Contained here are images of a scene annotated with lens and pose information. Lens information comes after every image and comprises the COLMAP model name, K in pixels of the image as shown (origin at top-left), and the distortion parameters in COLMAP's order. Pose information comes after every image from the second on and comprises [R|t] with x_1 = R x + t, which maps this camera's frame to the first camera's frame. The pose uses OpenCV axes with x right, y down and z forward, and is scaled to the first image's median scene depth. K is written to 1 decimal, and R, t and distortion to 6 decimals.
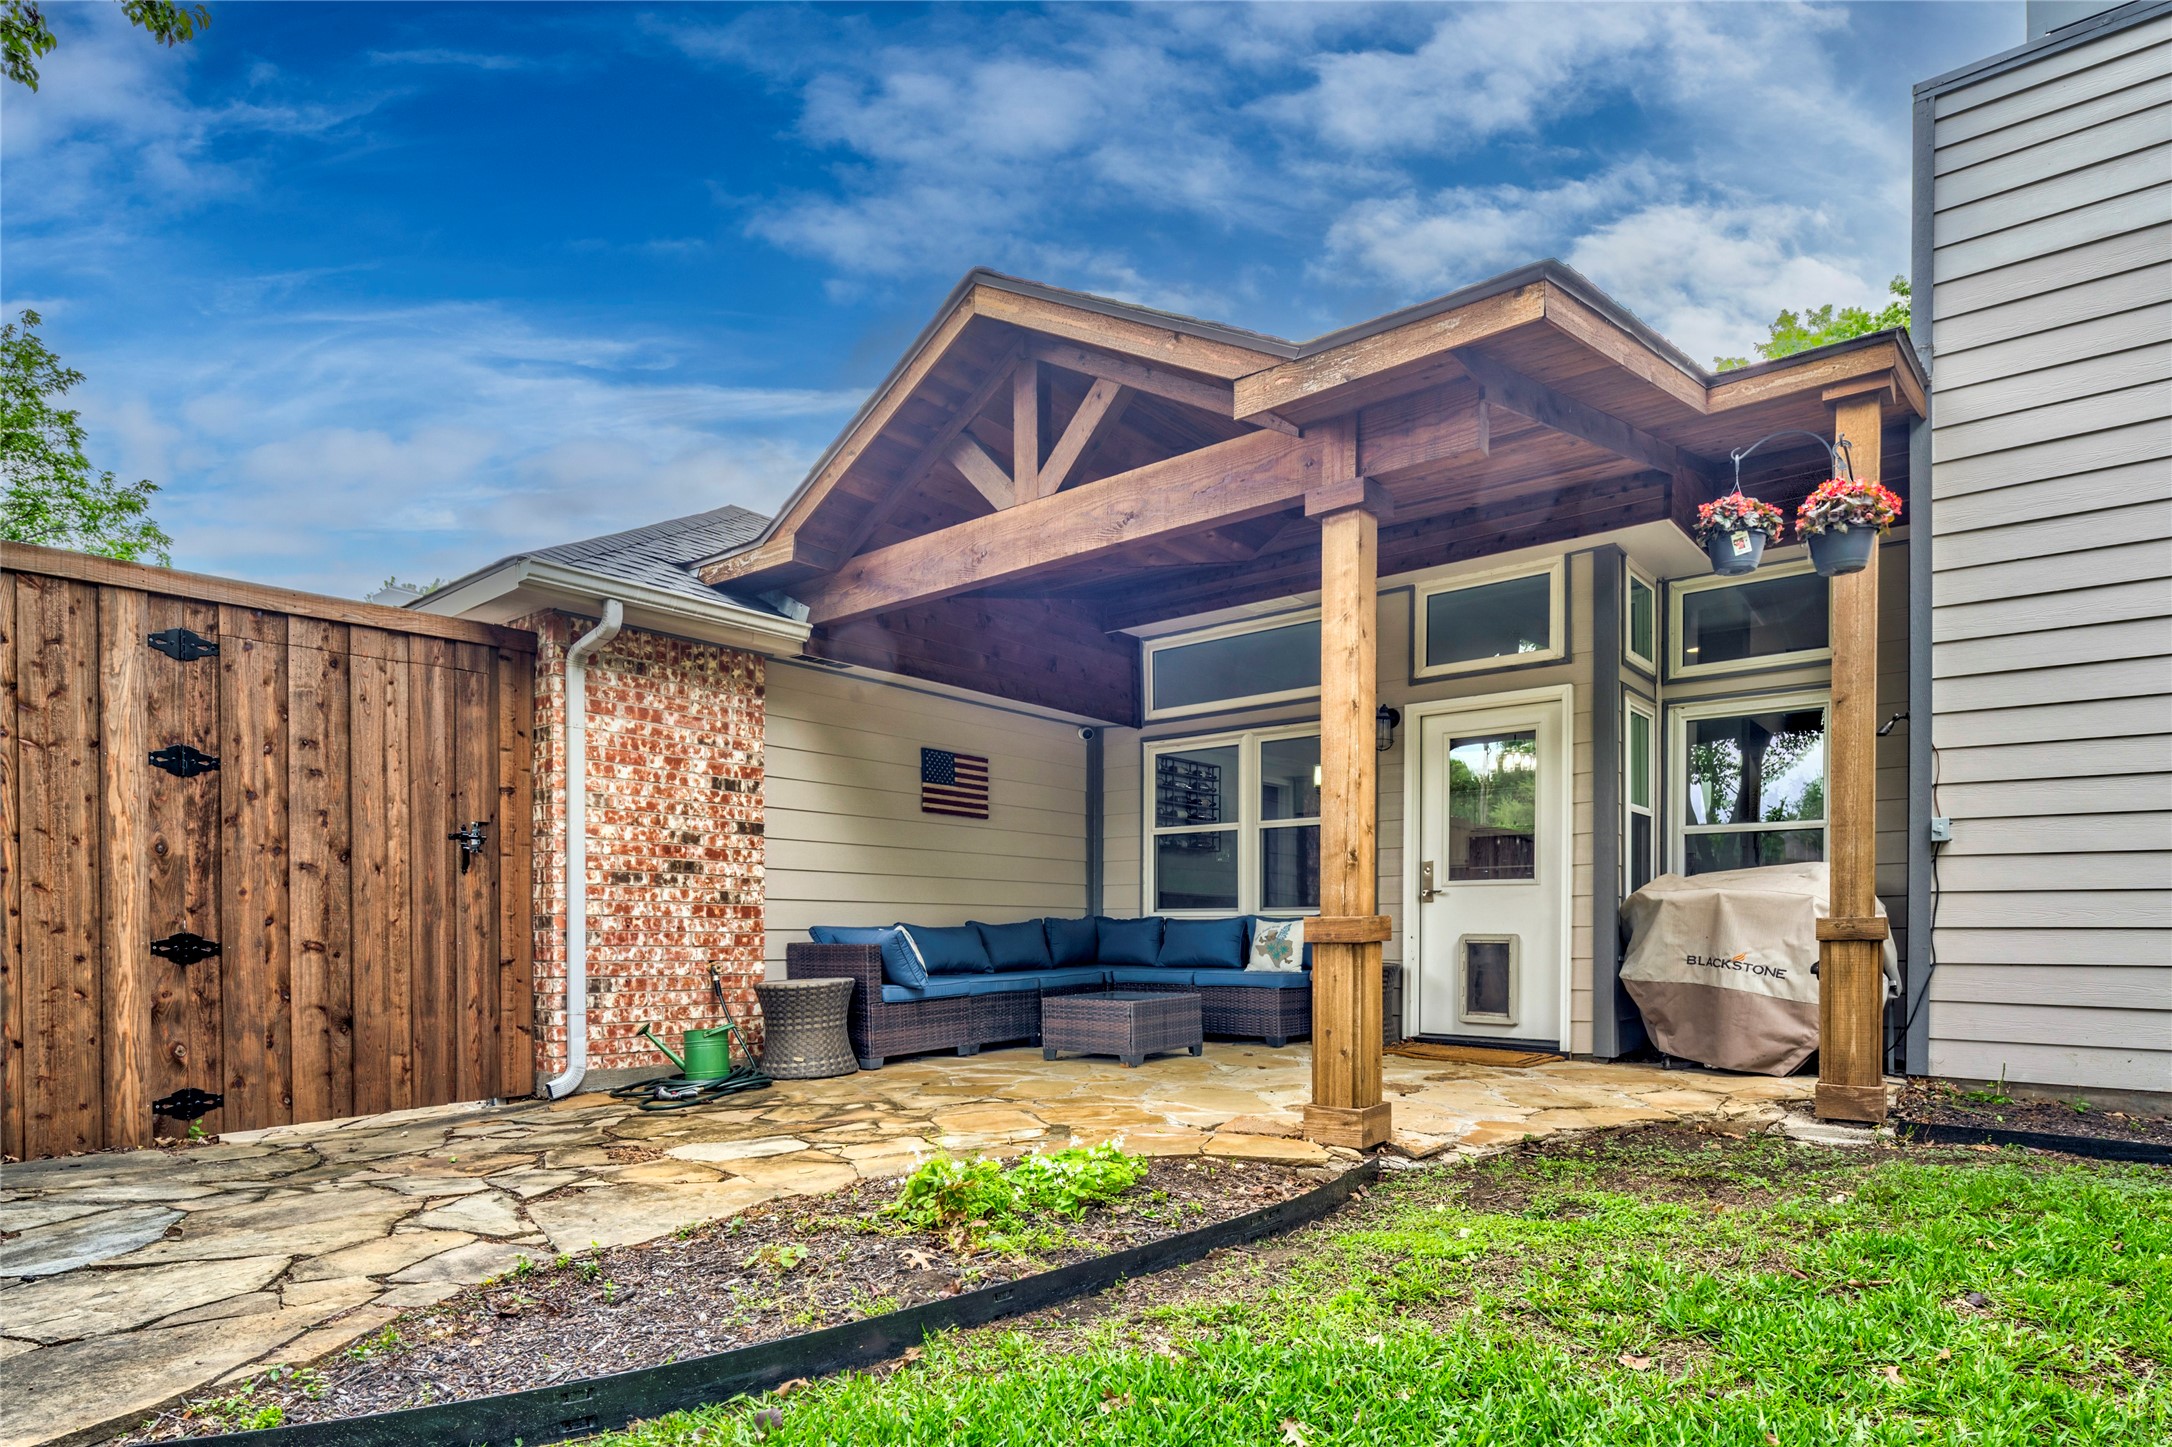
lens RADIAL K [[1185.3, 0, 1063.0], [0, 1185.3, 947.0], [0, 0, 1]] dist [0.001121, -0.006760]
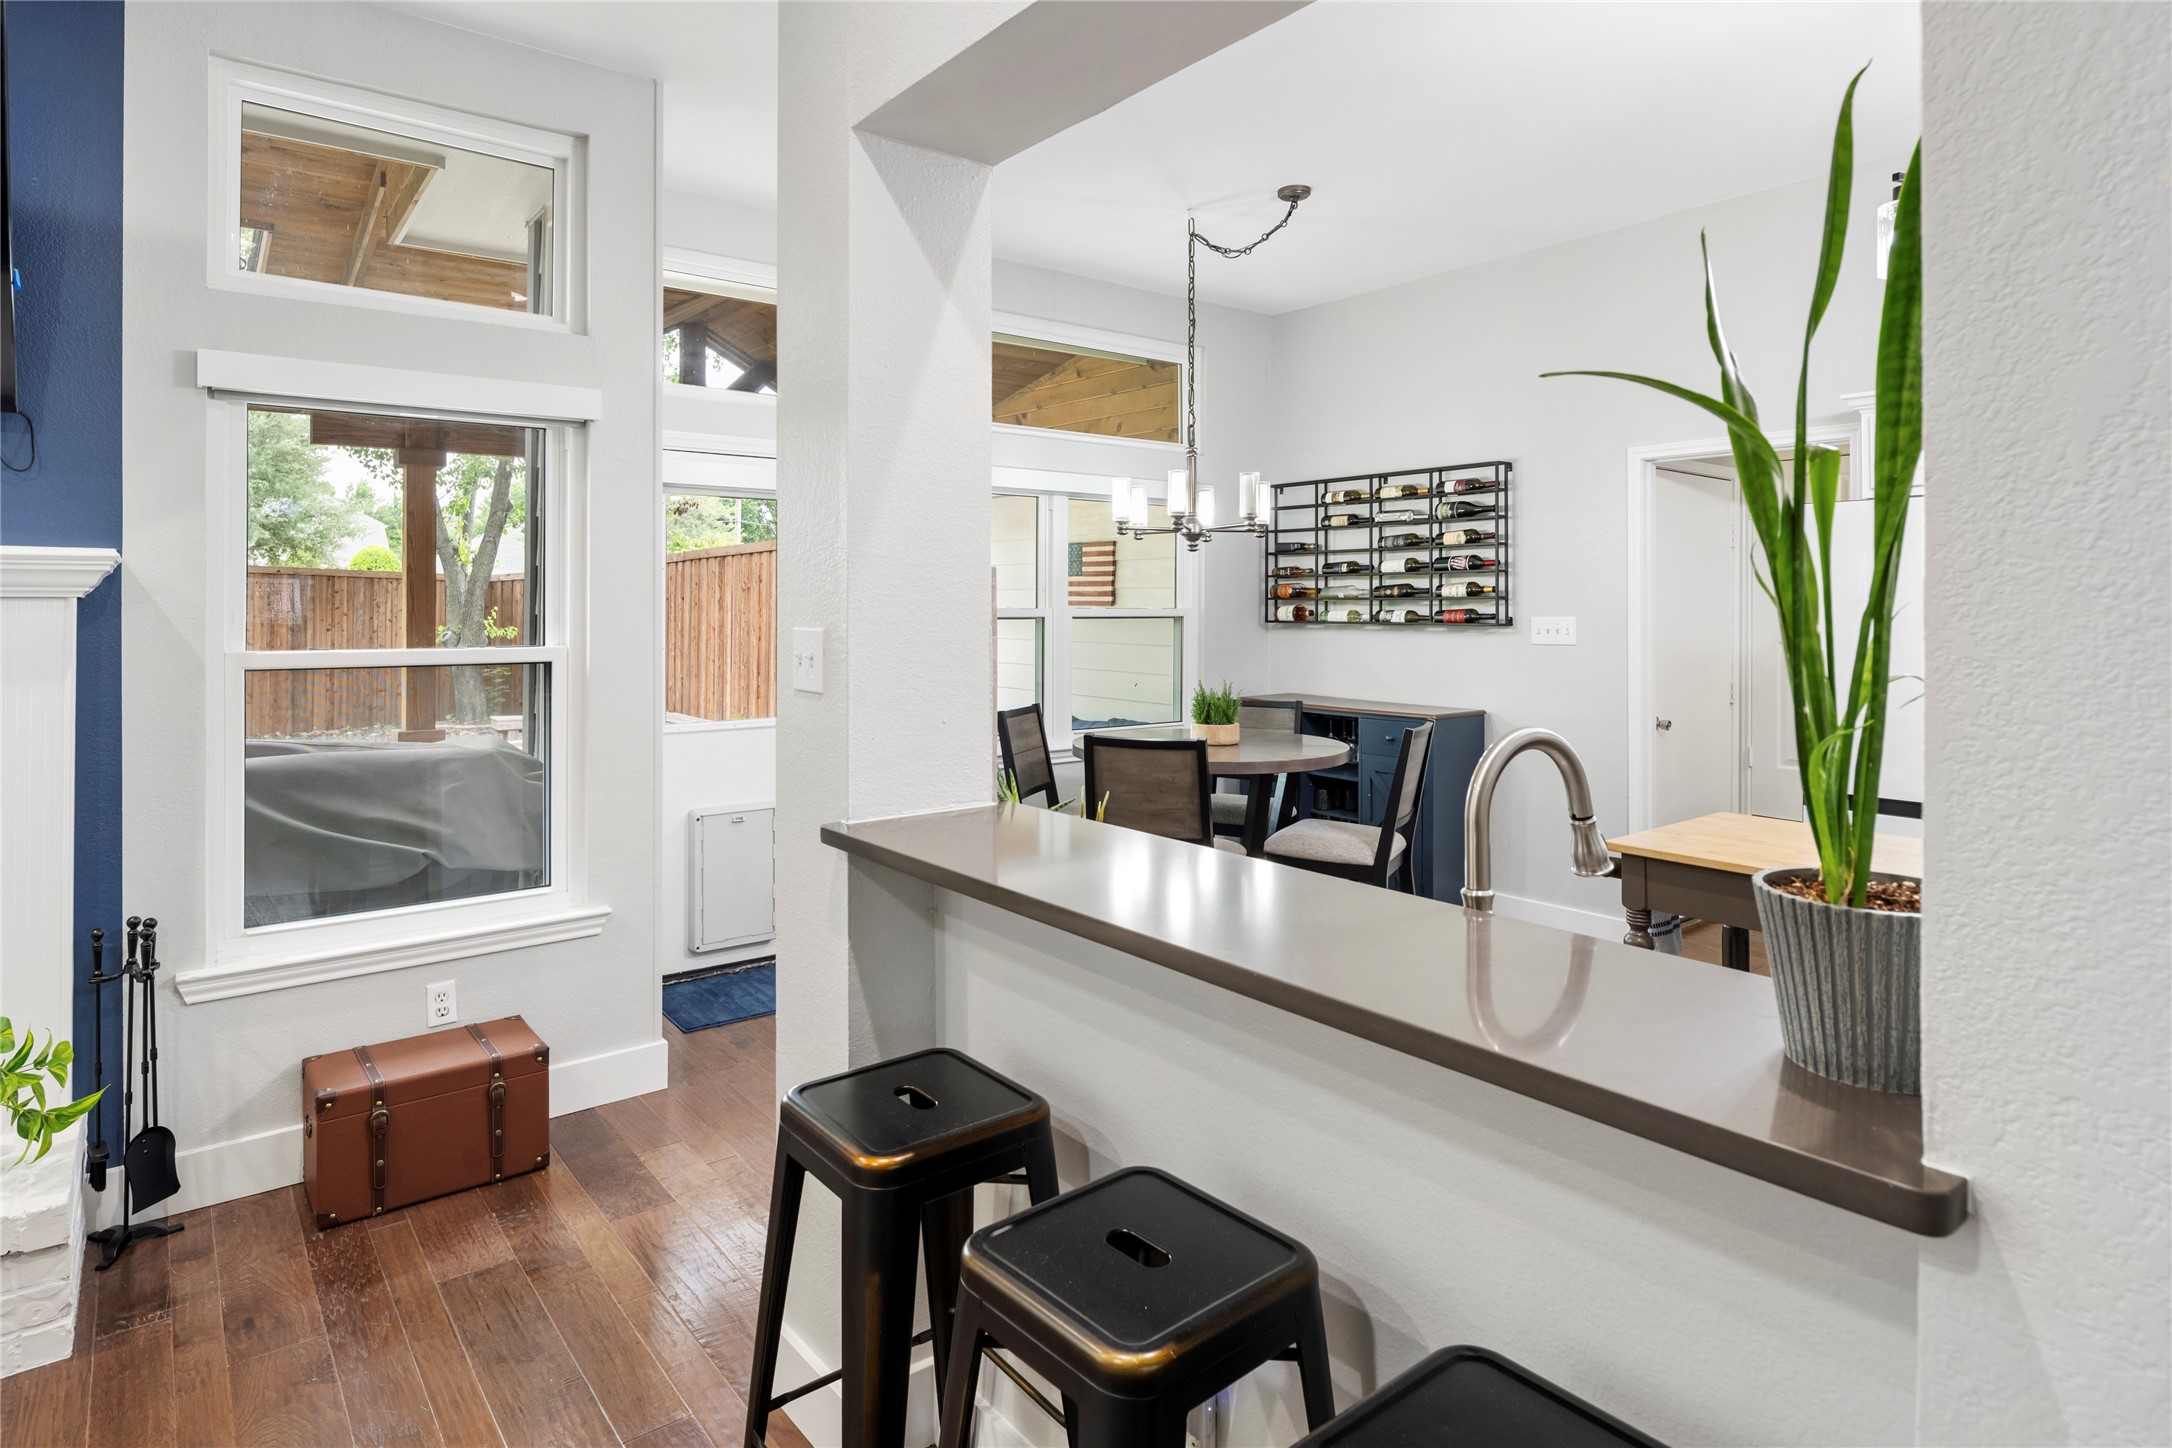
lens RADIAL K [[1185.3, 0, 1075.9], [0, 1185.3, 578.8], [0, 0, 1]] dist [0.001121, -0.006760]
pose [[-0.202659, -0.017135, -0.979100, 1.085962], [-0.009390, 0.999835, -0.015555, -0.147133], [0.979204, 0.006041, -0.202786, 1.487851]]
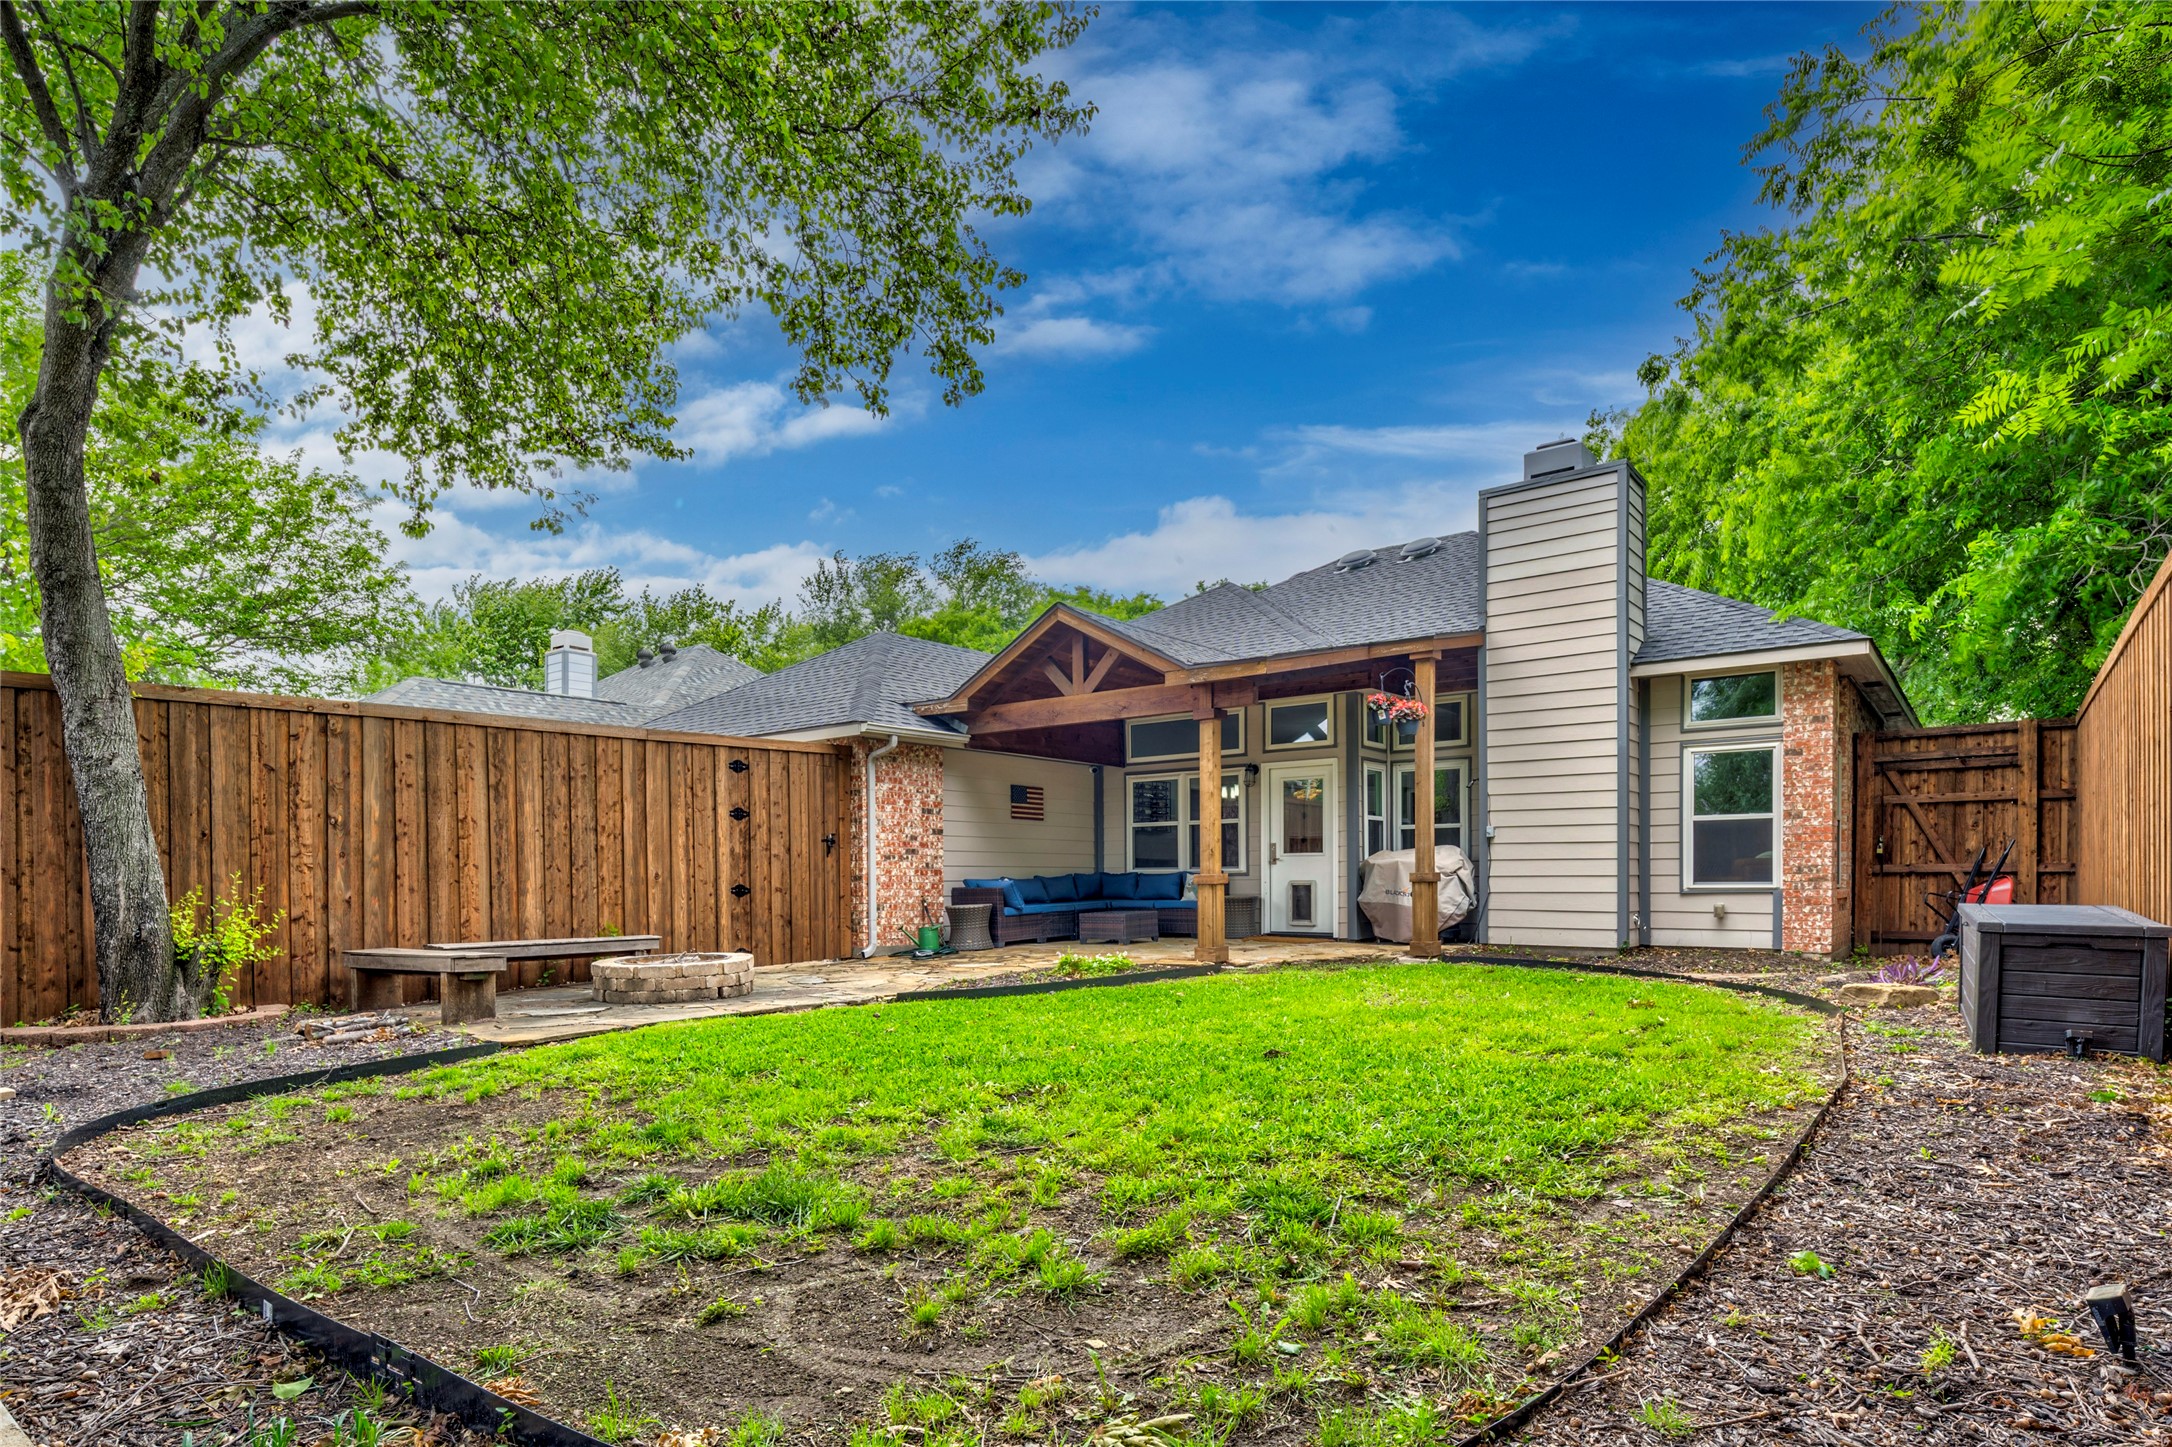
lens RADIAL K [[1185.3, 0, 1058.3], [0, 1185.3, 893.6], [0, 0, 1]] dist [0.001121, -0.006760]
pose [[0.999756, -0.007704, 0.020707, -0.102201], [0.007722, 0.999970, -0.000786, 0.010749], [-0.020701, 0.000946, 0.999785, -1.103249]]
